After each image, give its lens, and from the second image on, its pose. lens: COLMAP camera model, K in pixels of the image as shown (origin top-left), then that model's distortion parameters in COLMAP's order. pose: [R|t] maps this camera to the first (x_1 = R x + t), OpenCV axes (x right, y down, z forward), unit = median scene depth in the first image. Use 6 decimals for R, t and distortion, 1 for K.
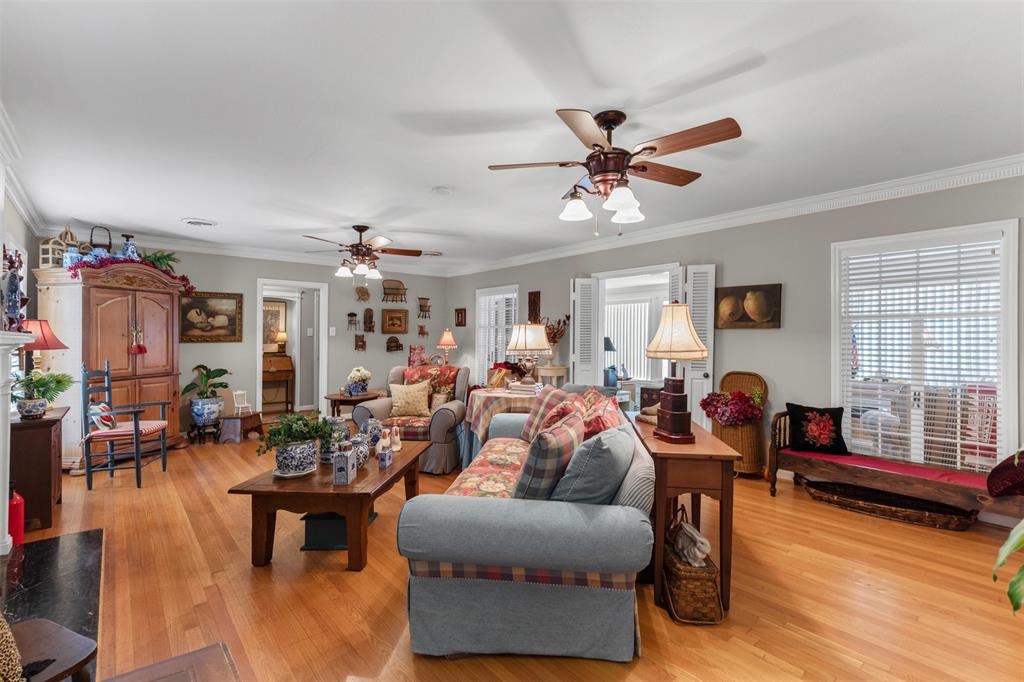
lens RADIAL K [[463.4, 0, 511.0], [0, 463.4, 337.9], [0, 0, 1]] dist [0.004328, -0.000507]
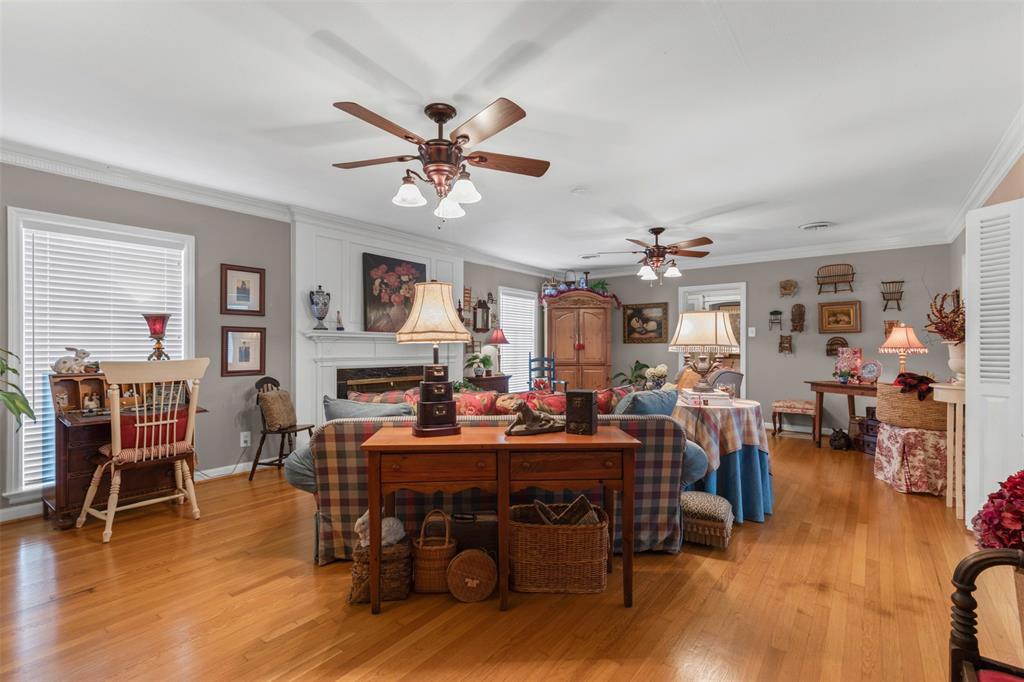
lens RADIAL K [[463.4, 0, 510.8], [0, 463.4, 344.0], [0, 0, 1]] dist [0.004328, -0.000507]
pose [[0.168508, -0.004980, -0.985688, 0.547478], [-0.006559, 0.999959, -0.006173, 0.022597], [0.985678, 0.007505, 0.168468, 0.429790]]
